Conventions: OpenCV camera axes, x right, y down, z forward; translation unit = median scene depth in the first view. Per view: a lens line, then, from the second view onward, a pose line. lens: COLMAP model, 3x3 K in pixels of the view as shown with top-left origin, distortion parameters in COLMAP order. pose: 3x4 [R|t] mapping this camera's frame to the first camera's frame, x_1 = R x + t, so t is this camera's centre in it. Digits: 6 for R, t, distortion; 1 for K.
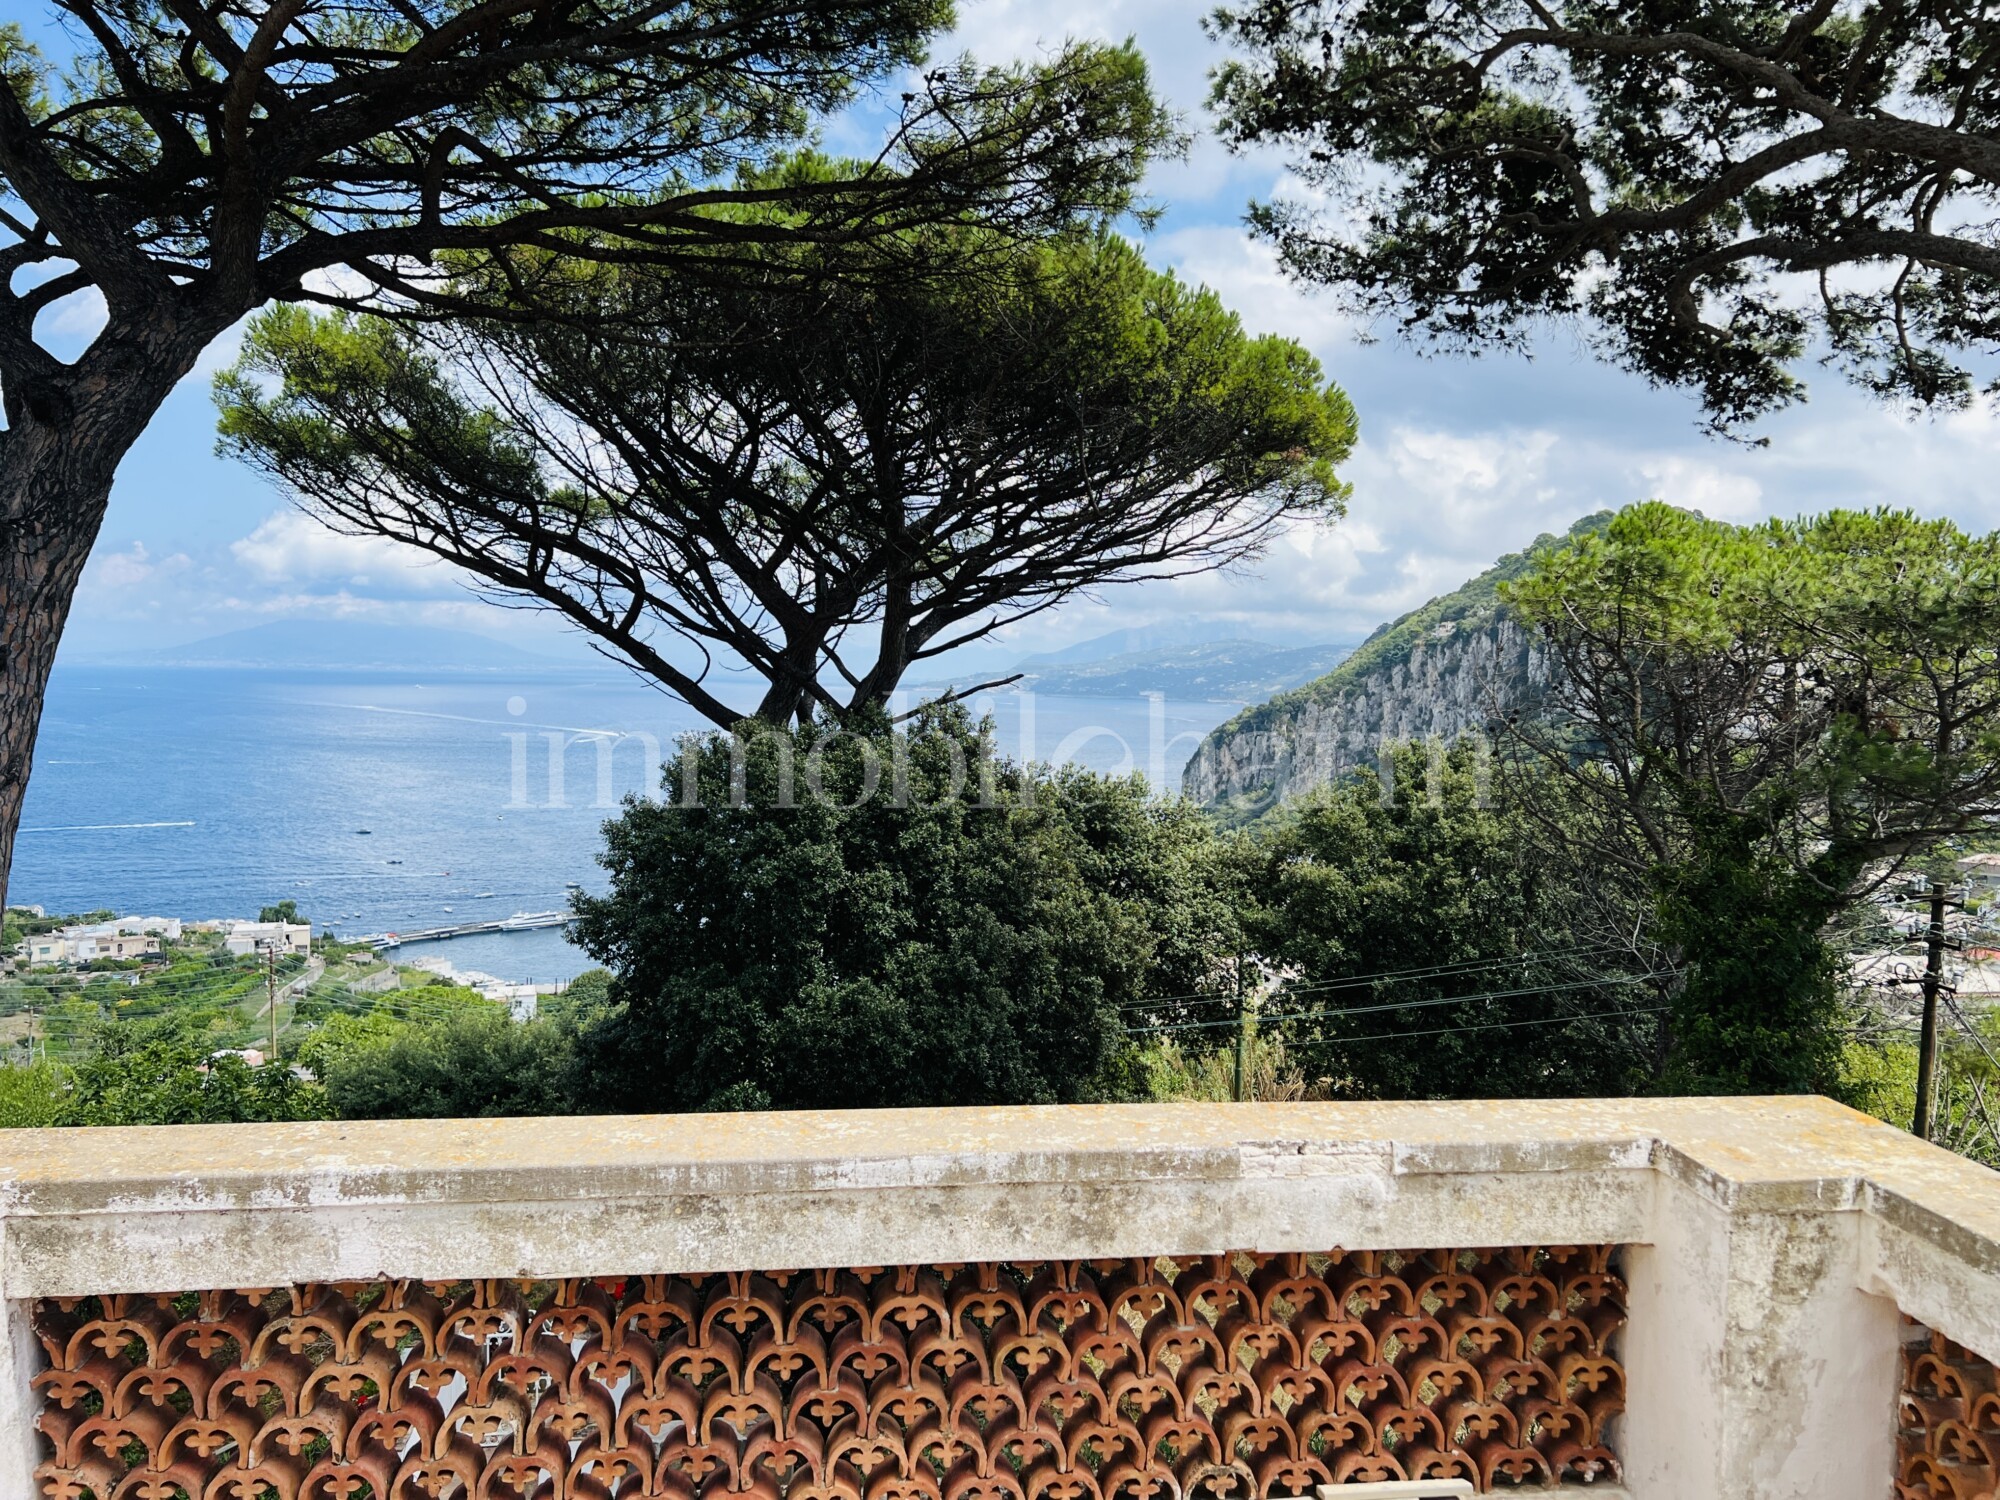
lens RADIAL K [[1538.5, 0, 1023.5], [0, 1538.5, 764.0], [0, 0, 1]] dist [0.059627, -0.069452]
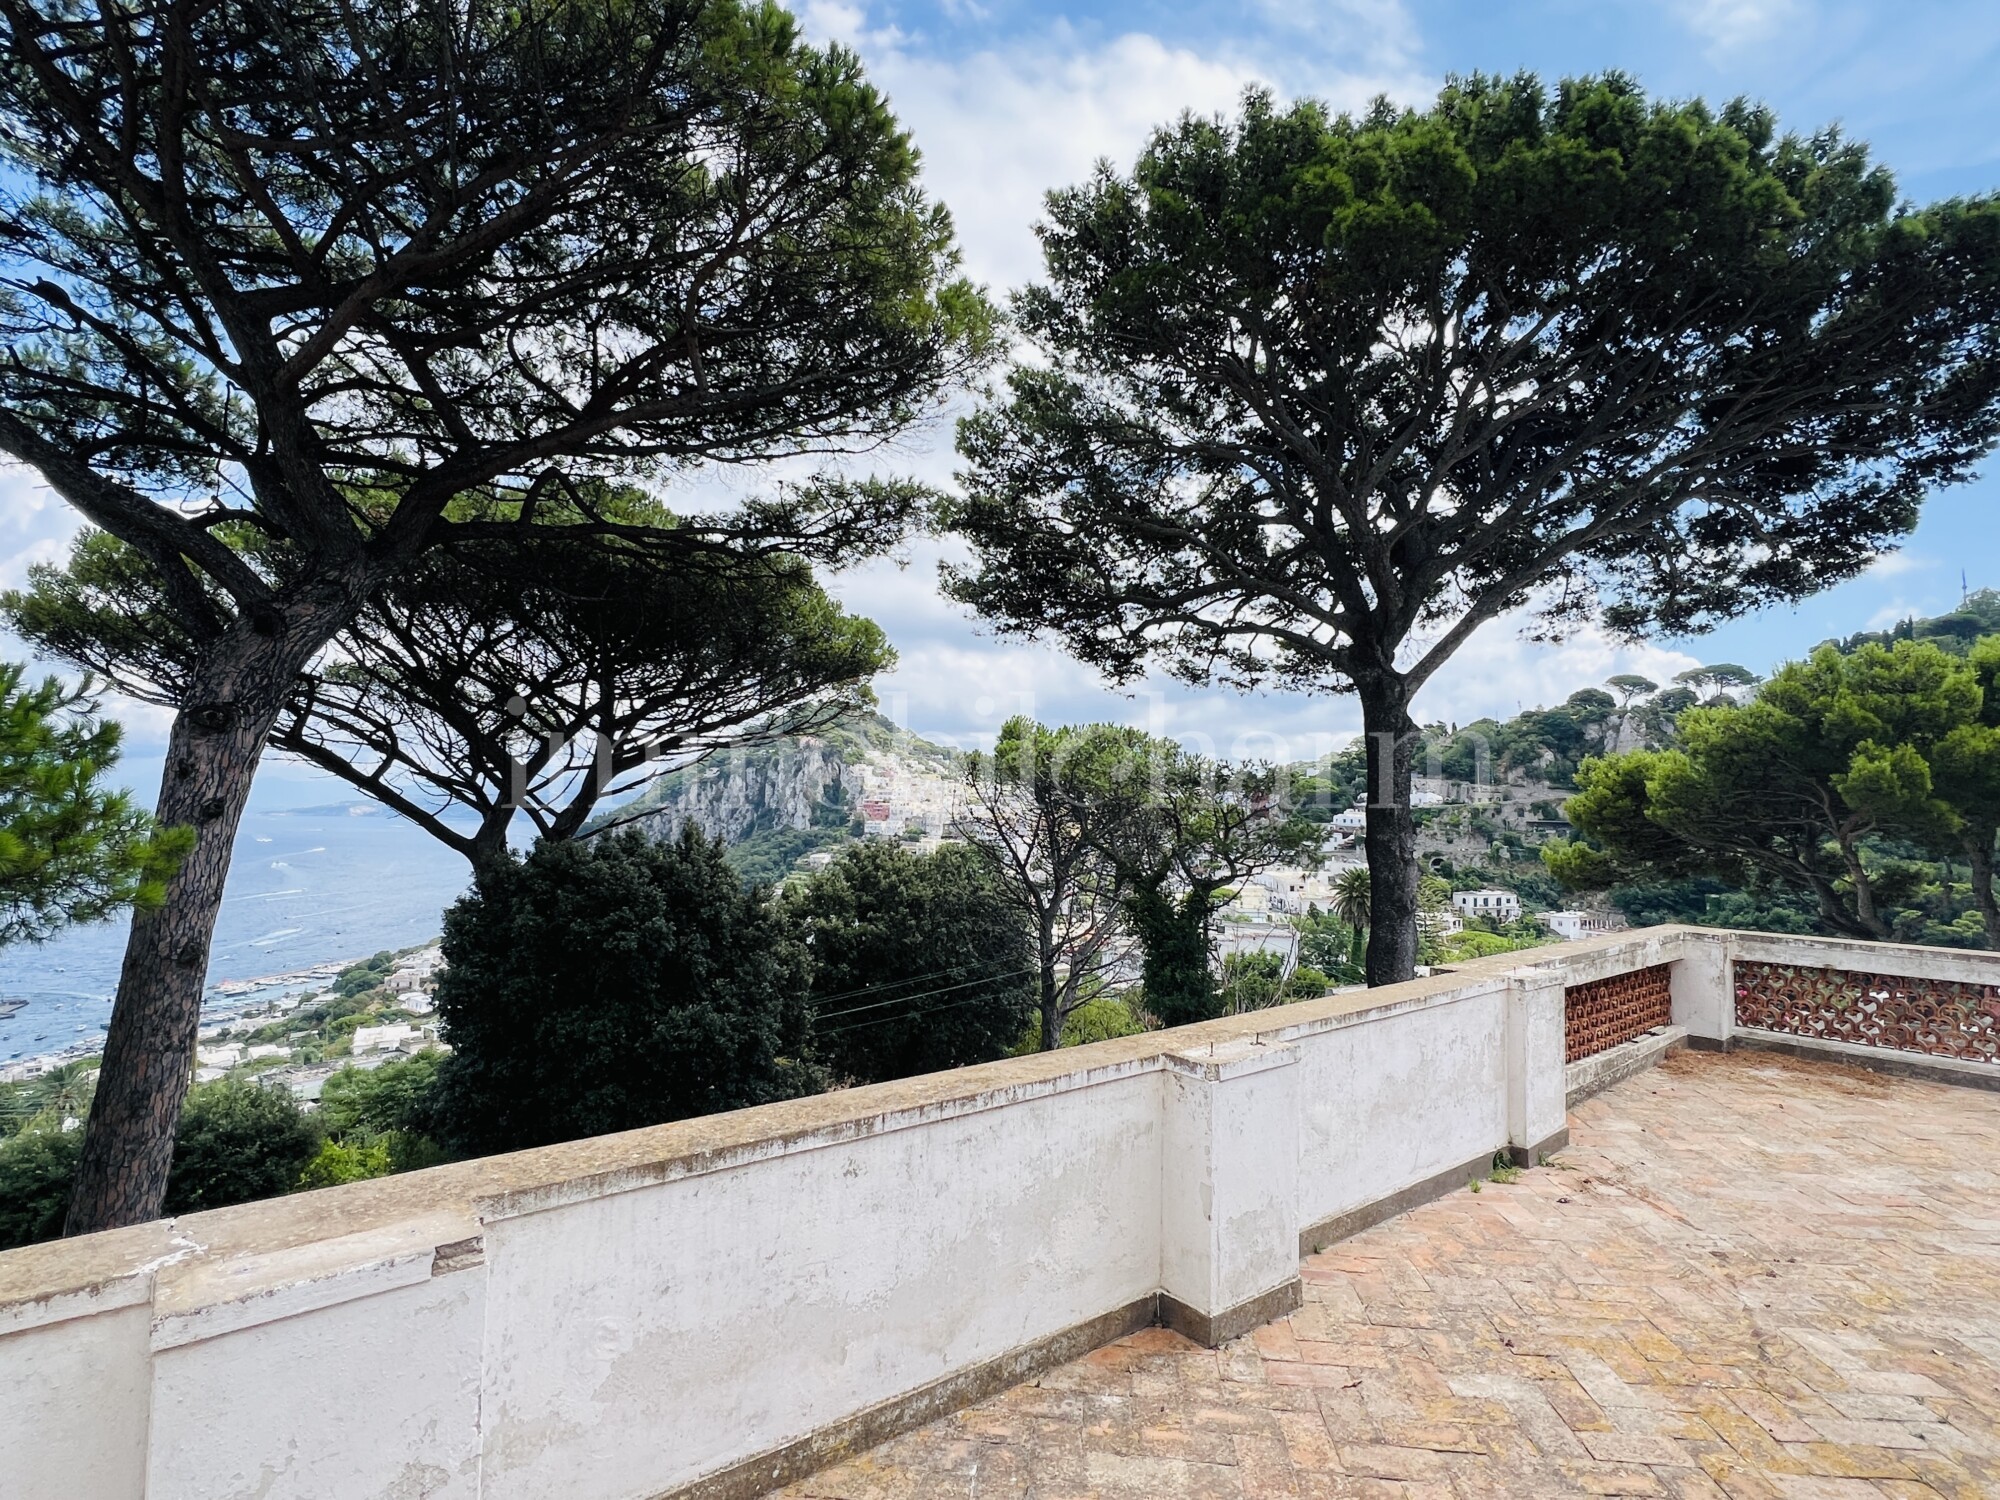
lens RADIAL K [[1000.2, 0, 1004.3], [0, 1000.2, 750.1], [0, 0, 1]] dist [-0.000976, -0.000086]
pose [[0.848772, 0.021782, 0.528311, -0.330858], [0.035688, 0.994513, -0.098339, -0.005072], [-0.527554, 0.102322, 0.843337, -0.042904]]
